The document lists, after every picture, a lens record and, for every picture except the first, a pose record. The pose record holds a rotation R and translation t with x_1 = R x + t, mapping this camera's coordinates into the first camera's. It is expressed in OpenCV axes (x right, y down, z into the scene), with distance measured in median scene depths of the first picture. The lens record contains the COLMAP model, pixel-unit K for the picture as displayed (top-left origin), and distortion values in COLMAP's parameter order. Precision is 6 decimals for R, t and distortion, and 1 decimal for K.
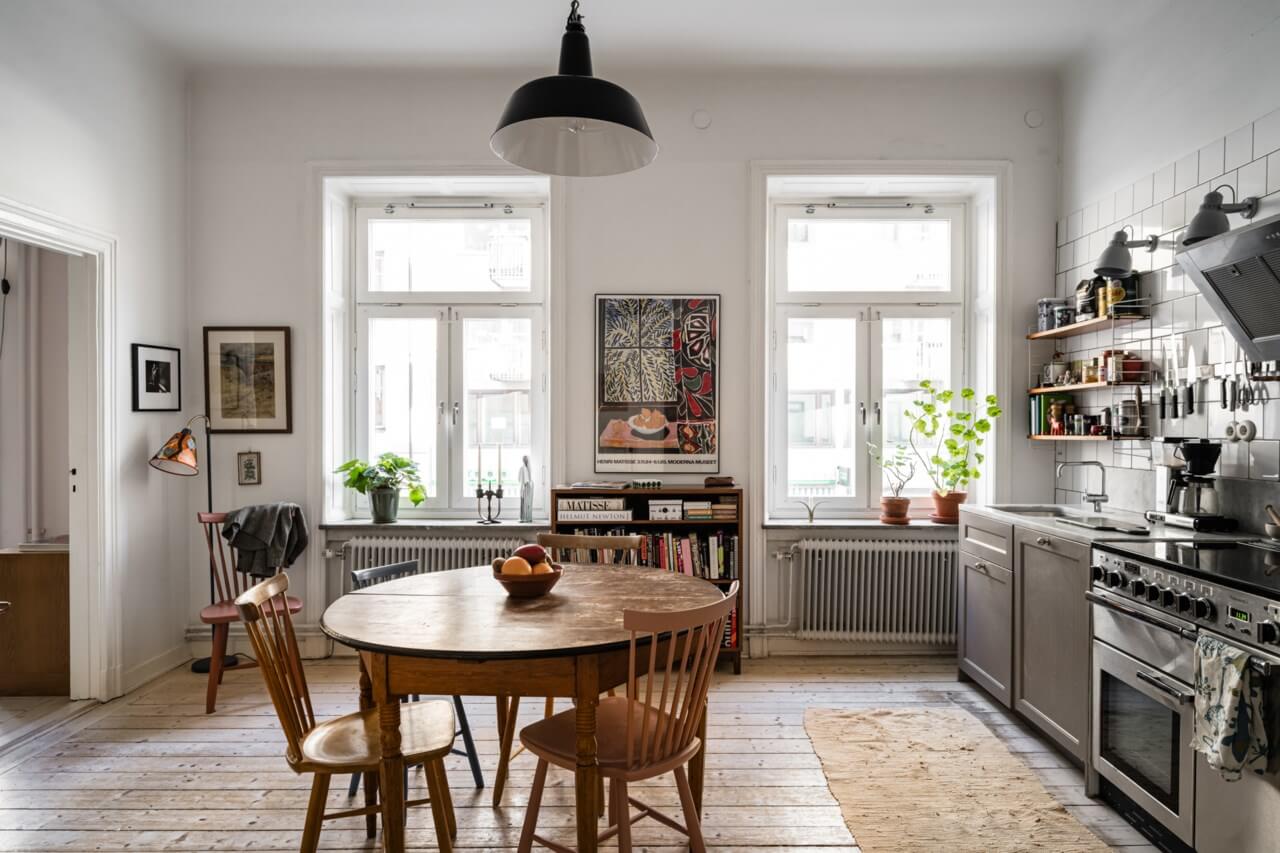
lens RADIAL K [[780.7, 0, 664.2], [0, 780.7, 434.3], [0, 0, 1]] dist [0.004239, -0.004238]
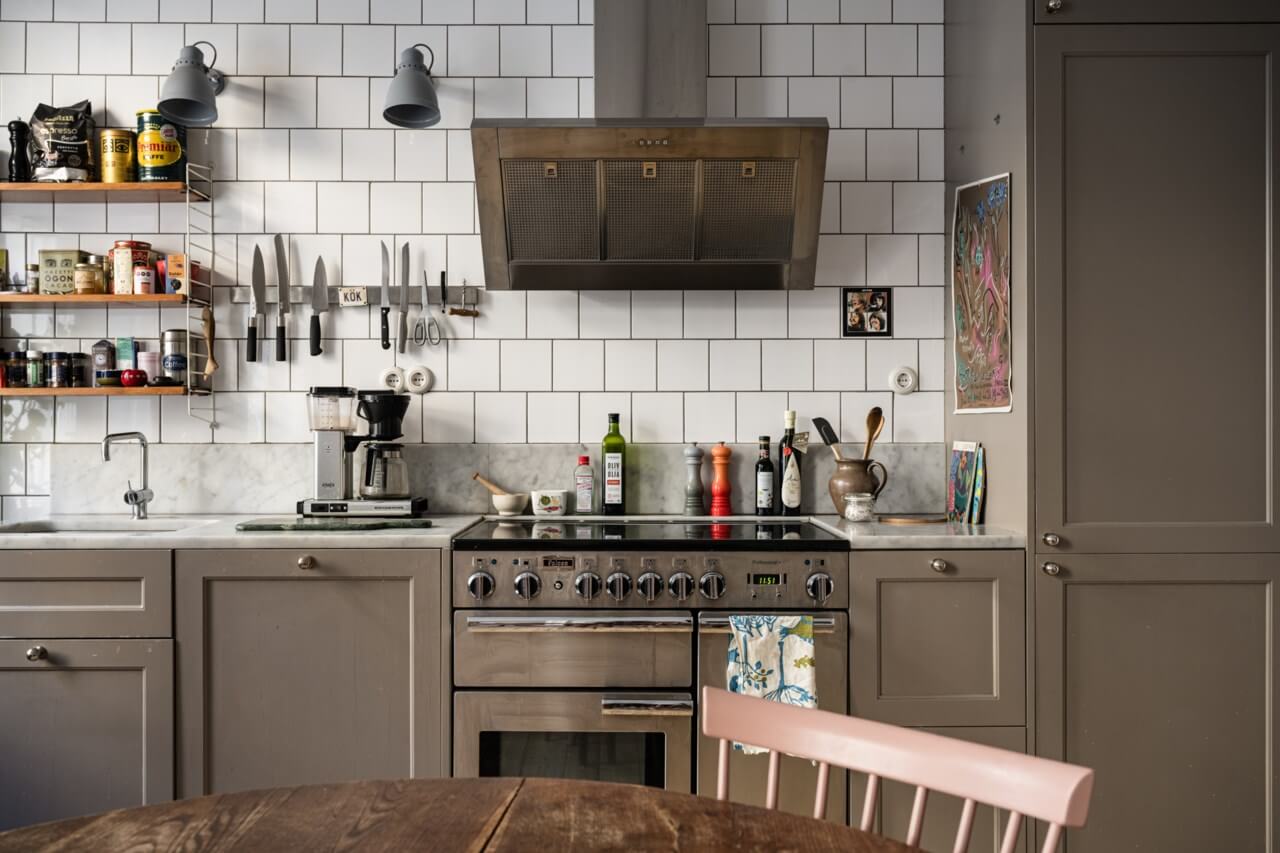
lens RADIAL K [[1175.7, 0, 644.0], [0, 1175.7, 426.4], [0, 0, 1]] dist [0.007911, 0.000000]
pose [[-0.003798, 0.000105, 0.999993, -0.258996], [0.008666, 0.999962, -0.000072, 0.028331], [-0.999955, 0.008665, -0.003799, 0.526570]]
